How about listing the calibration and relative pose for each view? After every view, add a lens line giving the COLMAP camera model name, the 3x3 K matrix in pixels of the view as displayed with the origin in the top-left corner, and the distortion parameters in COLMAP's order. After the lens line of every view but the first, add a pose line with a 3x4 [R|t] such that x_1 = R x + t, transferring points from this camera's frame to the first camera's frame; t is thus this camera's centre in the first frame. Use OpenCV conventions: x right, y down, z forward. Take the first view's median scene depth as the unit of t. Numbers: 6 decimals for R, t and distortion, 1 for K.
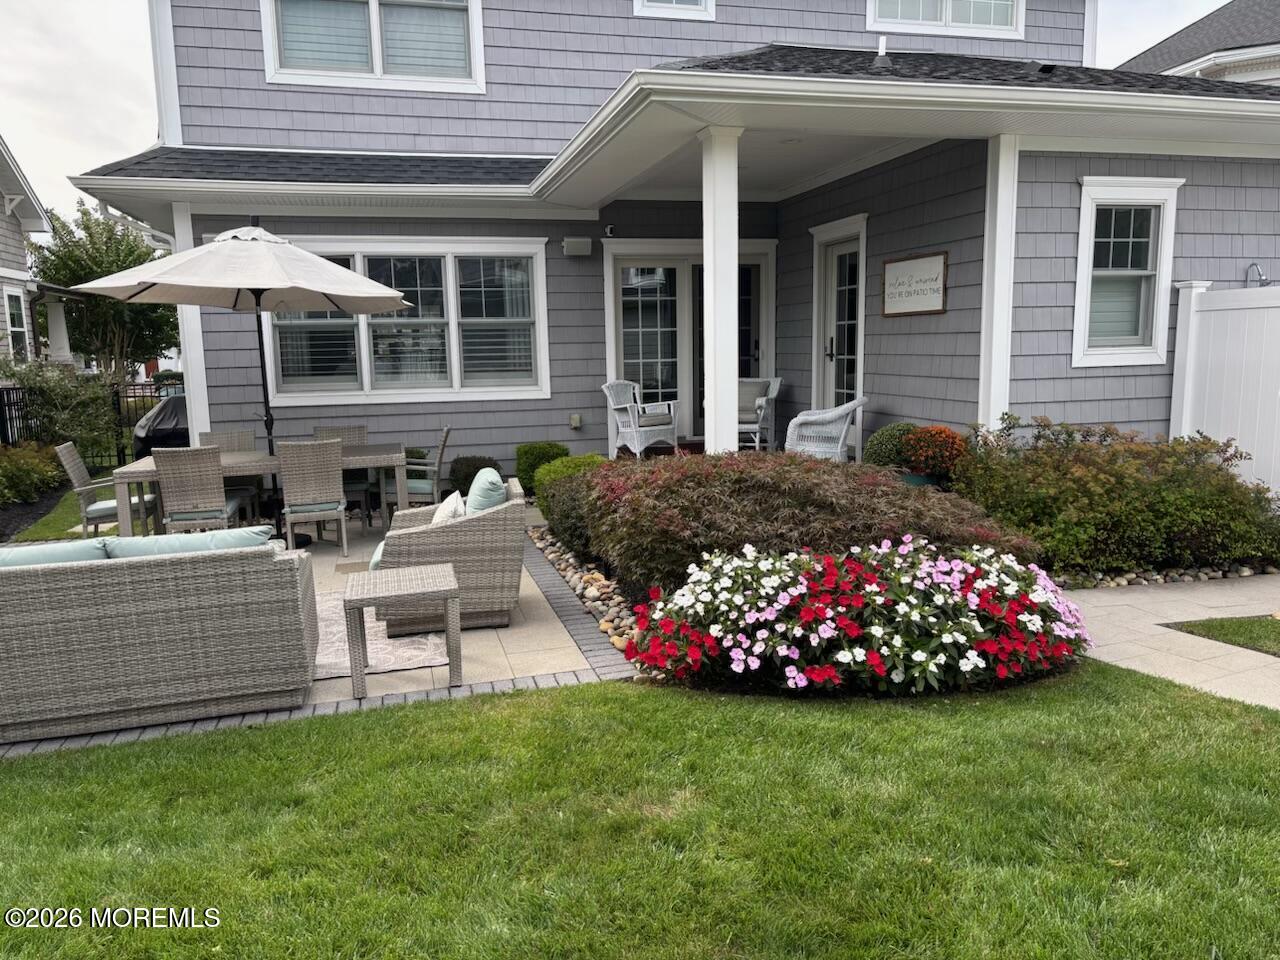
lens RADIAL K [[959.3, 0, 631.9], [0, 959.3, 488.1], [0, 0, 1]] dist [0.066947, -0.081216]
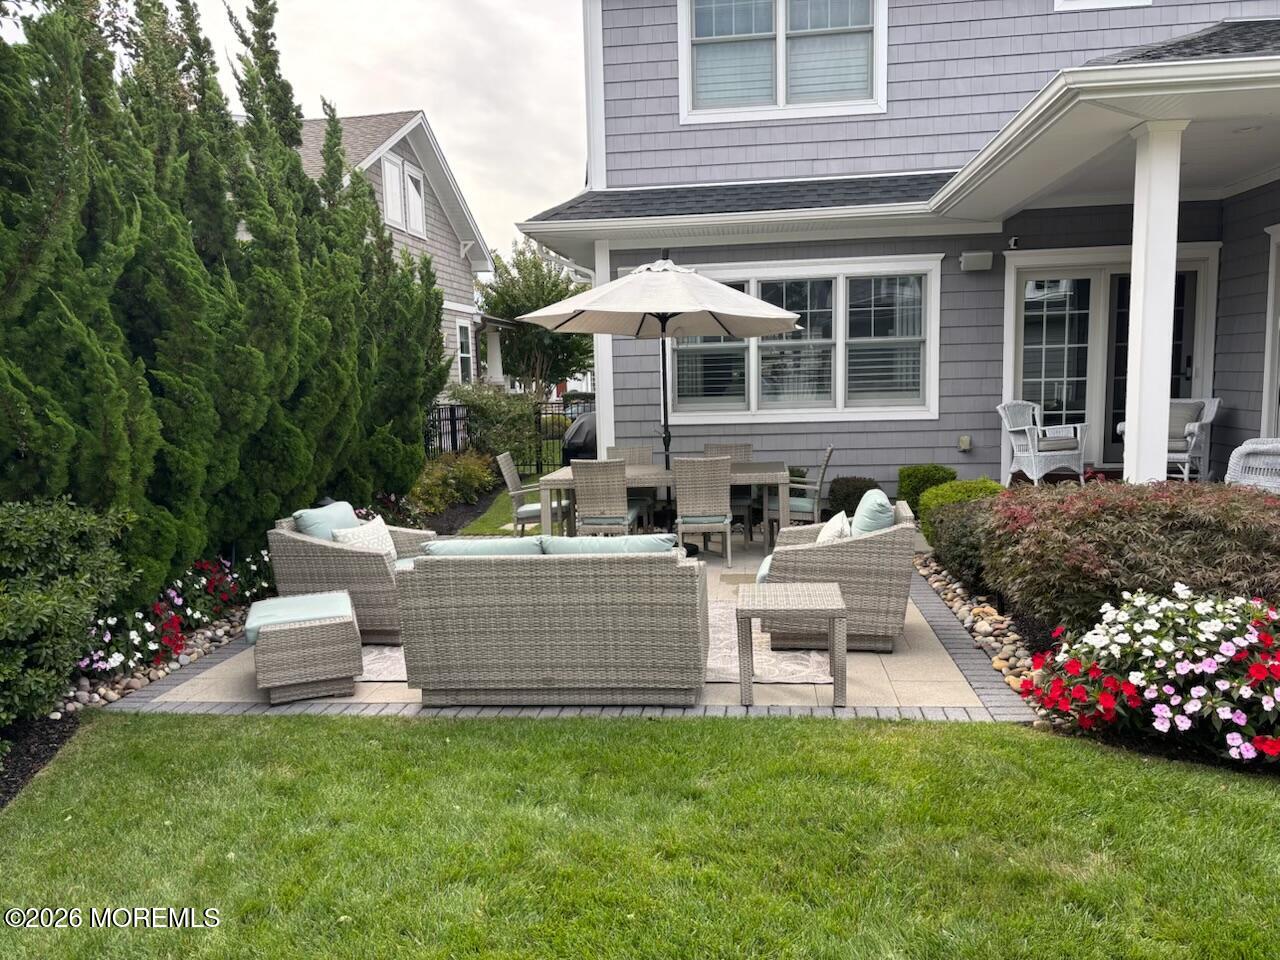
lens RADIAL K [[959.3, 0, 631.9], [0, 959.3, 488.1], [0, 0, 1]] dist [0.066947, -0.081216]
pose [[0.928374, 0.041769, -0.369294, -0.015245], [-0.049347, 0.998720, -0.011093, 0.001077], [0.368358, 0.028522, 0.929247, -0.009745]]
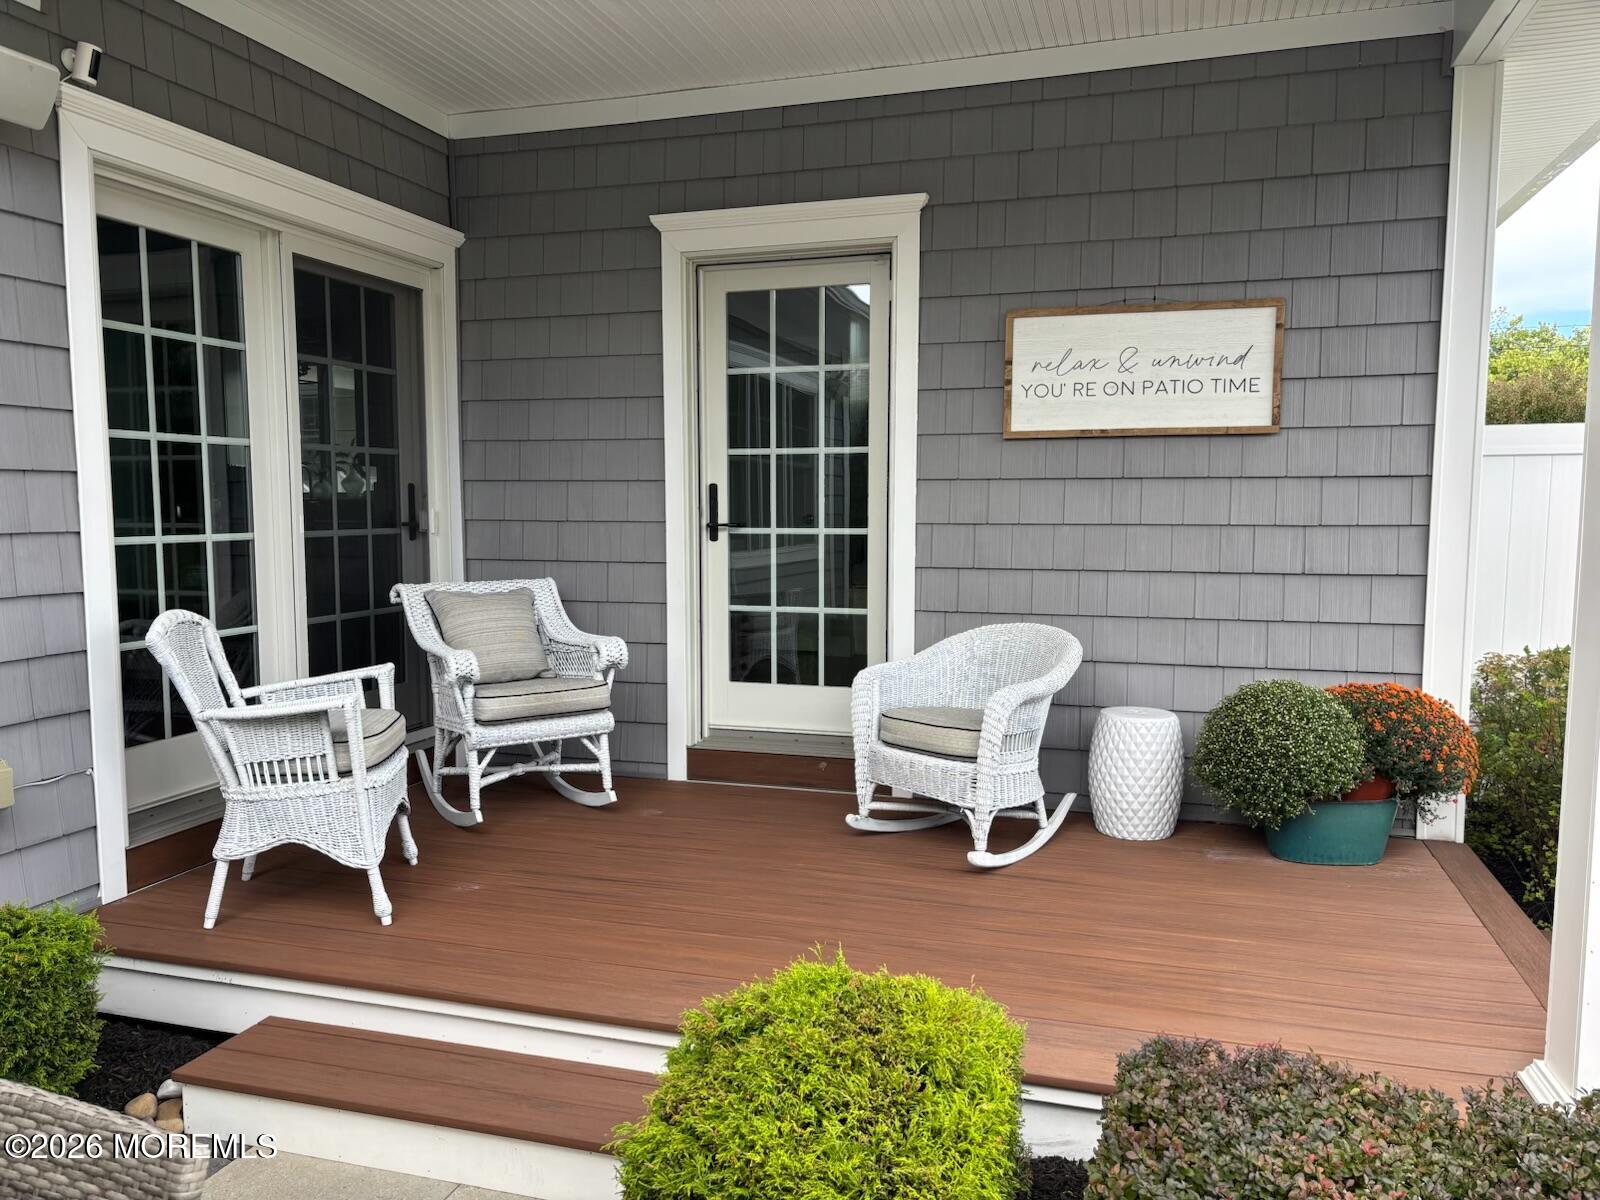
lens RADIAL K [[1199.1, 0, 789.9], [0, 1199.1, 610.1], [0, 0, 1]] dist [0.066947, -0.081216]
pose [[0.532170, -0.052507, 0.845008, -0.337734], [0.115952, 0.993190, -0.011310, -0.141280], [-0.838660, 0.103999, 0.534635, 1.068409]]
